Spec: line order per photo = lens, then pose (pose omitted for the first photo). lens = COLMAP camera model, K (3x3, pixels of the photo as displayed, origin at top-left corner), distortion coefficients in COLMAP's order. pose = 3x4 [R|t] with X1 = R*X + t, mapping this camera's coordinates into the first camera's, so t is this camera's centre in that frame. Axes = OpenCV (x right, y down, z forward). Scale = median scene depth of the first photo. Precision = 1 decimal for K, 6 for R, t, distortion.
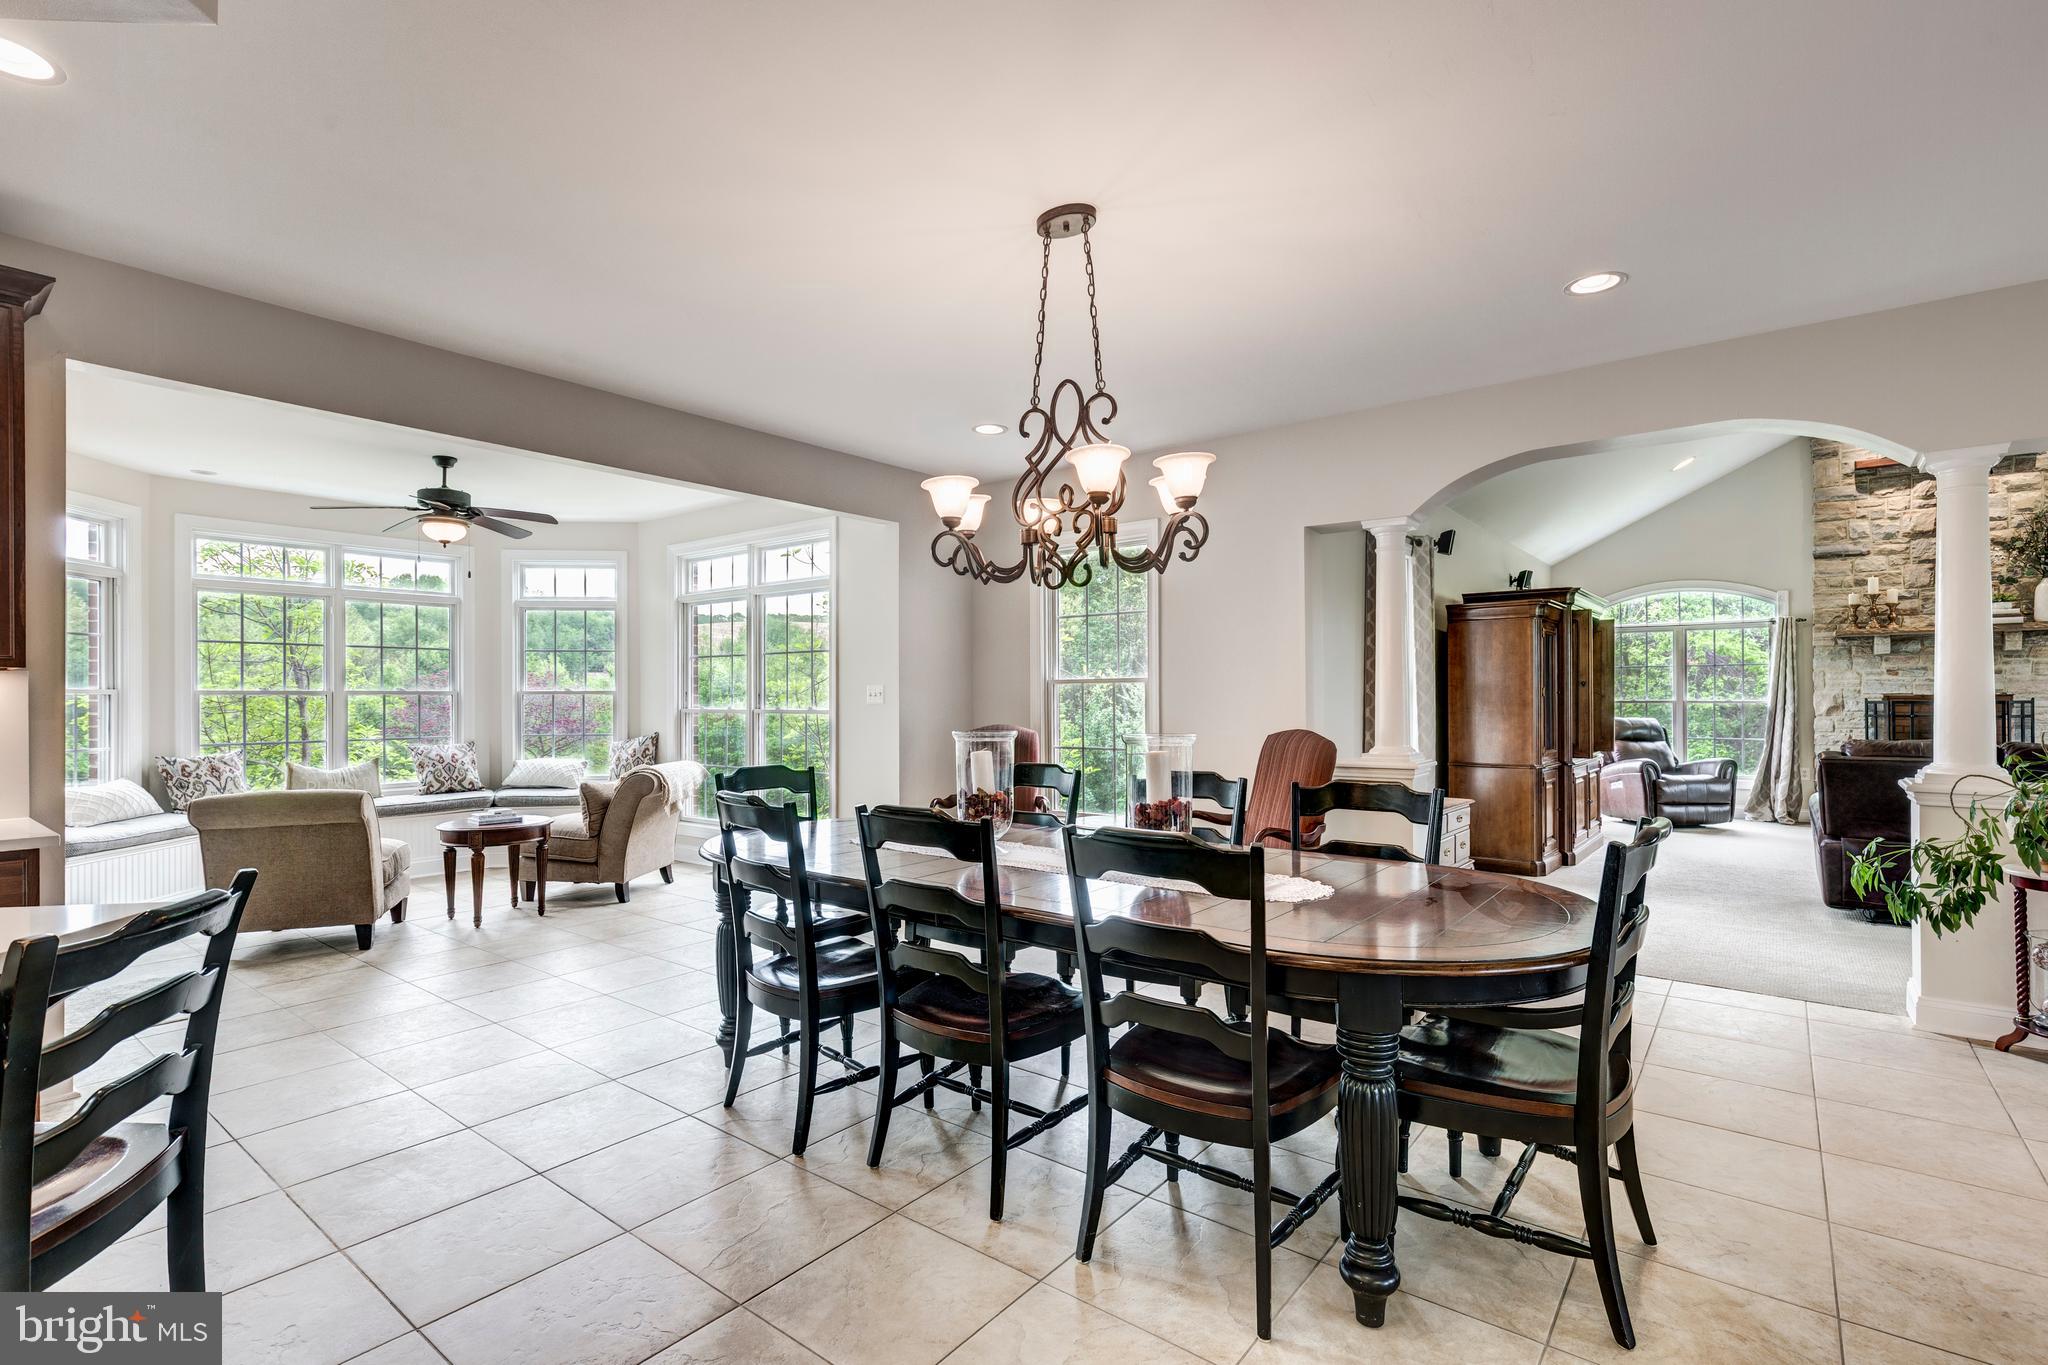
lens RADIAL K [[948.5, 0, 1036.6], [0, 948.5, 694.1], [0, 0, 1]] dist [0.002458, 0.000175]
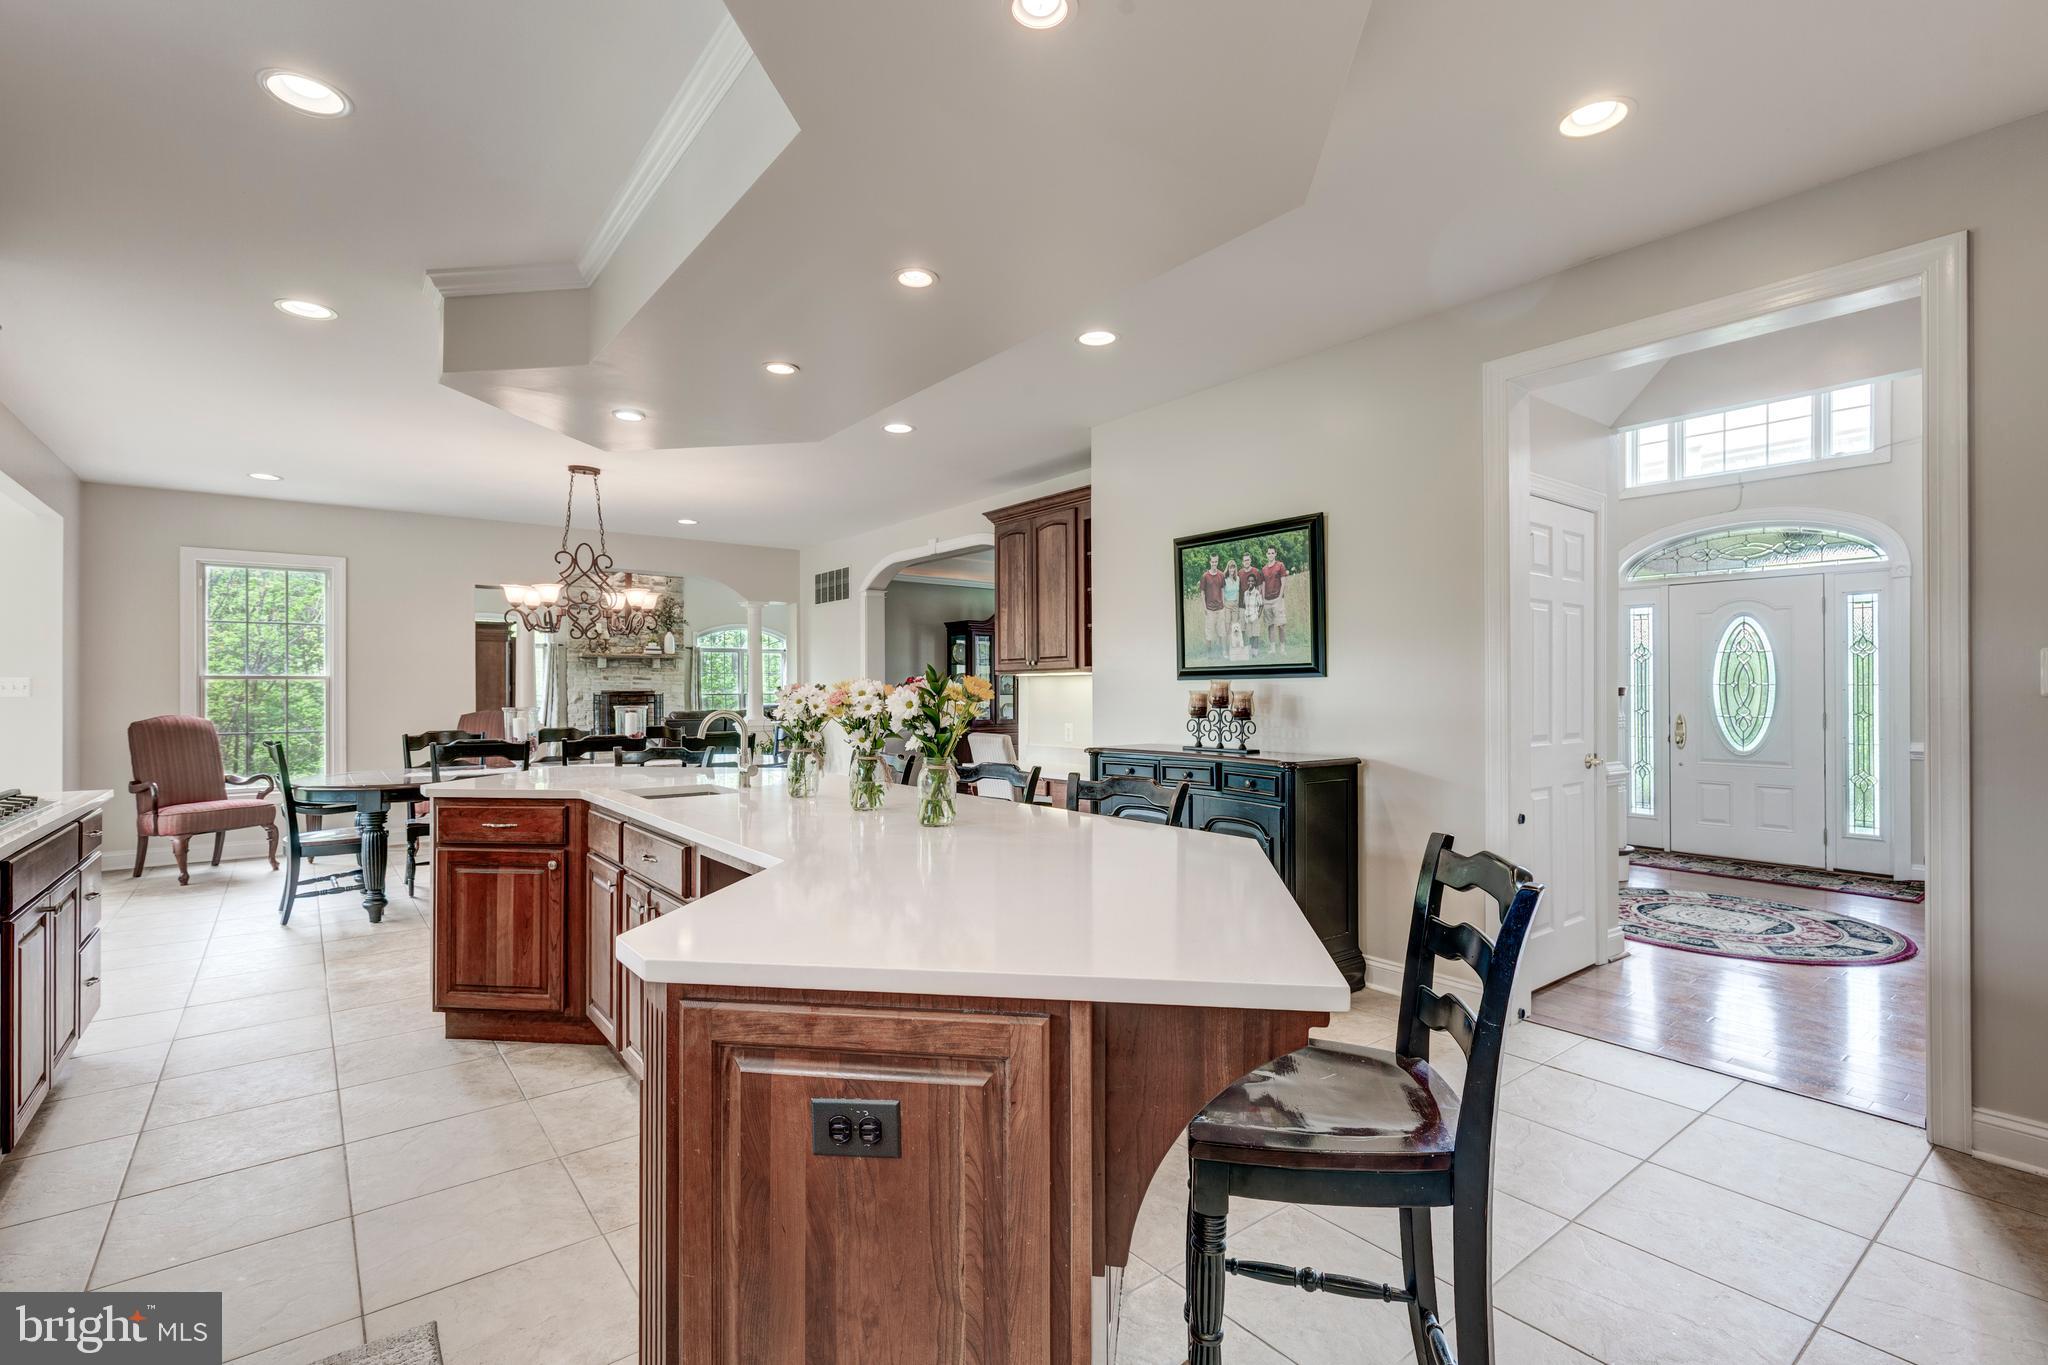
lens RADIAL K [[938.2, 0, 1029.7], [0, 938.2, 691.1], [0, 0, 1]] dist [0.004144, 0.000959]
pose [[0.231266, 0.004061, 0.972882, -0.640305], [-0.004838, 0.999984, -0.003024, 0.002145], [-0.972878, -0.004008, 0.231282, -0.169061]]
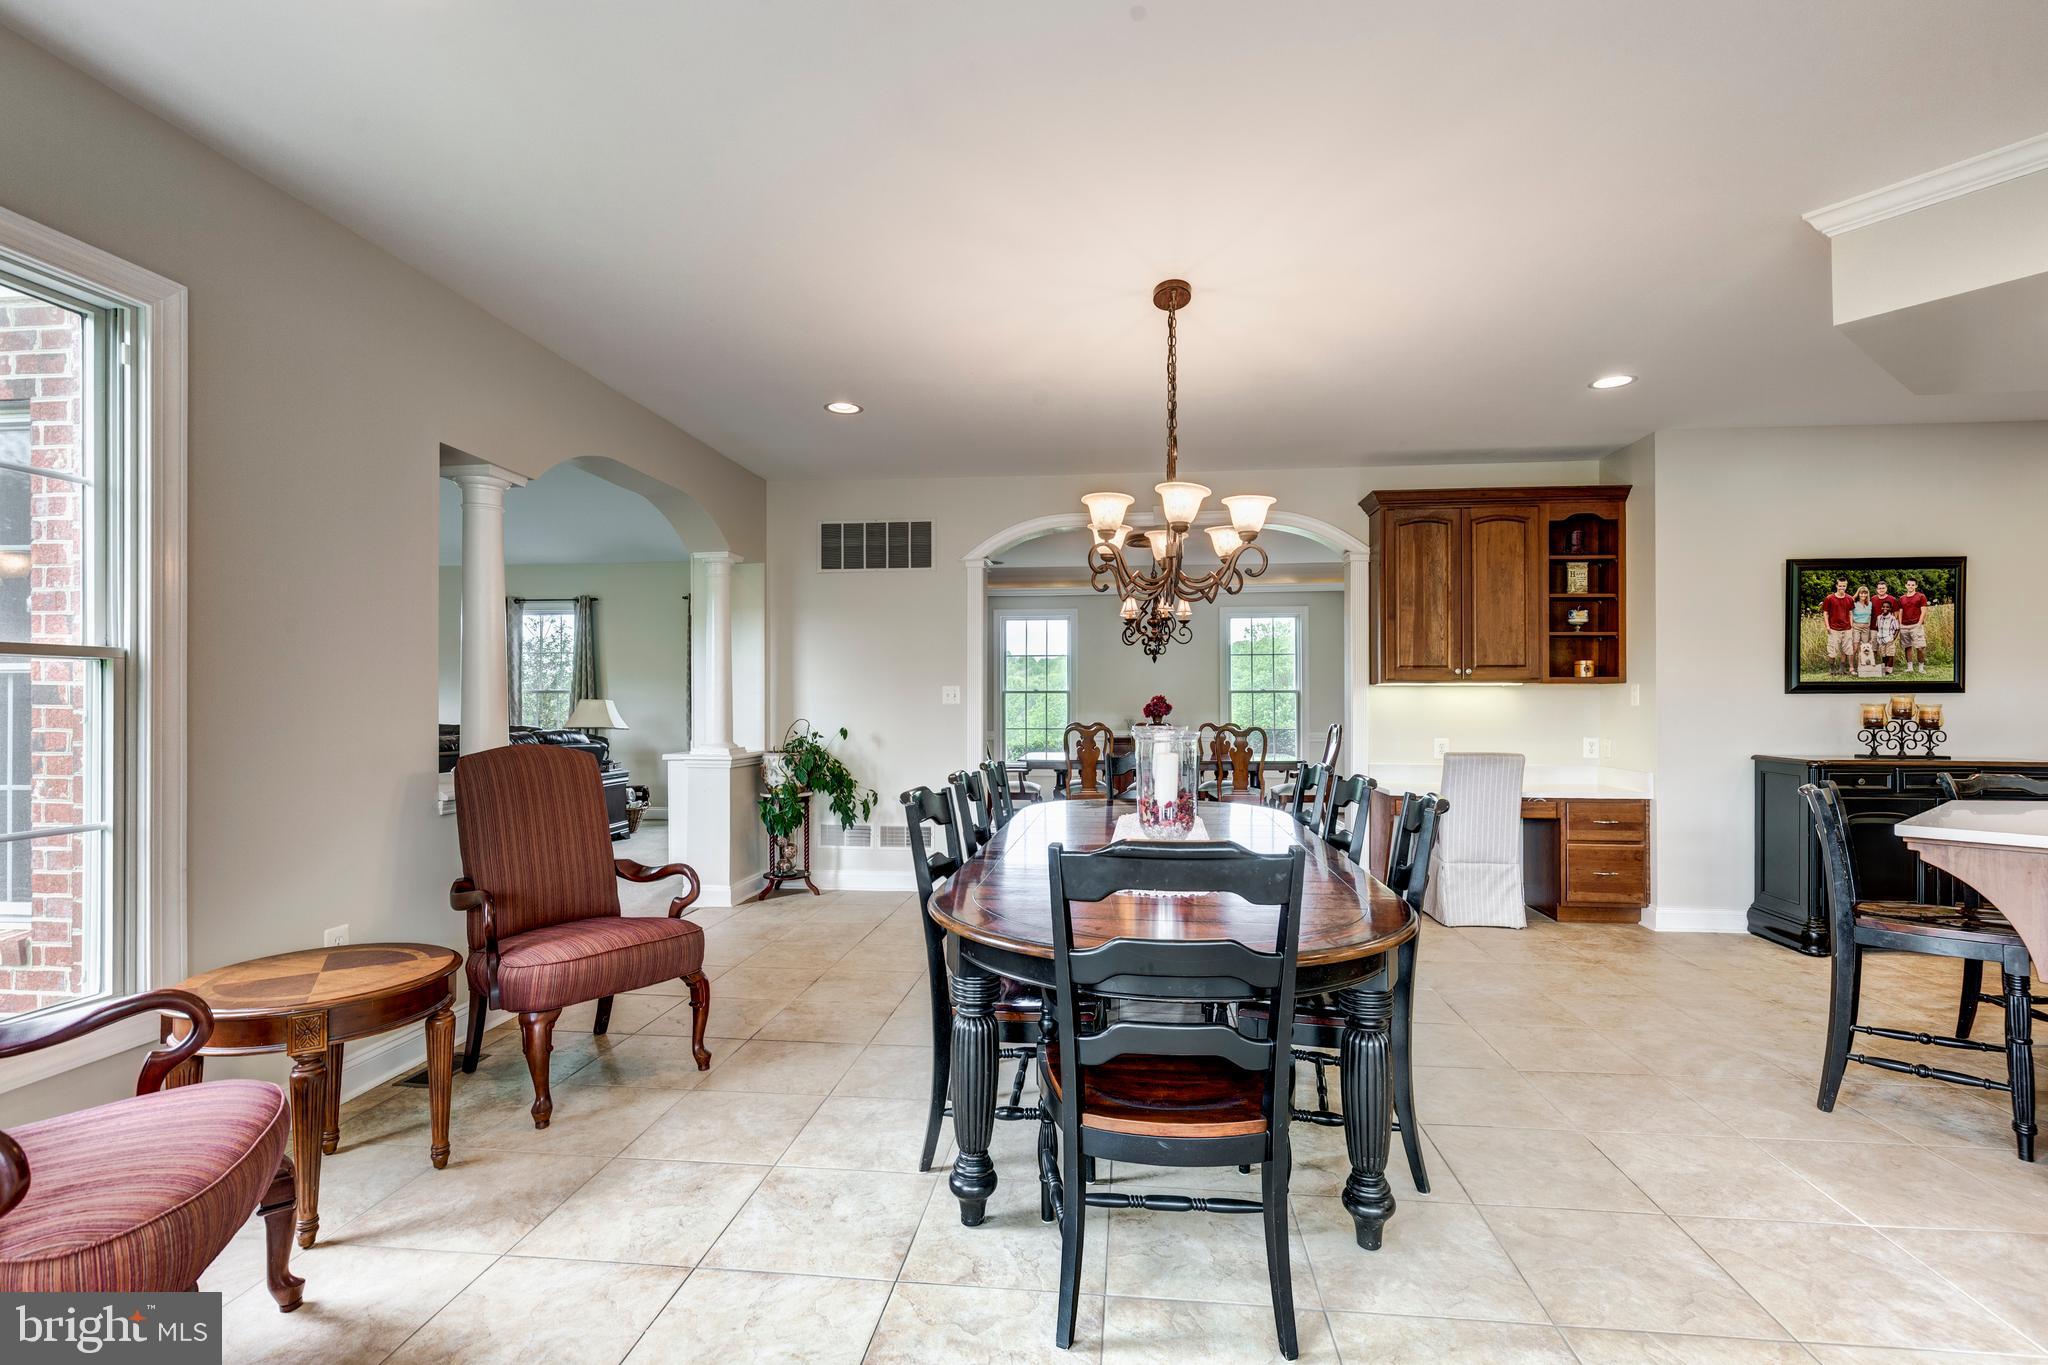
lens RADIAL K [[948.5, 0, 1036.6], [0, 948.5, 694.1], [0, 0, 1]] dist [0.002458, 0.000175]
pose [[-0.543044, 0.013470, 0.839596, -0.301960], [-0.003676, 0.999824, -0.018419, 0.006655], [-0.839696, -0.013088, -0.542899, 0.636435]]
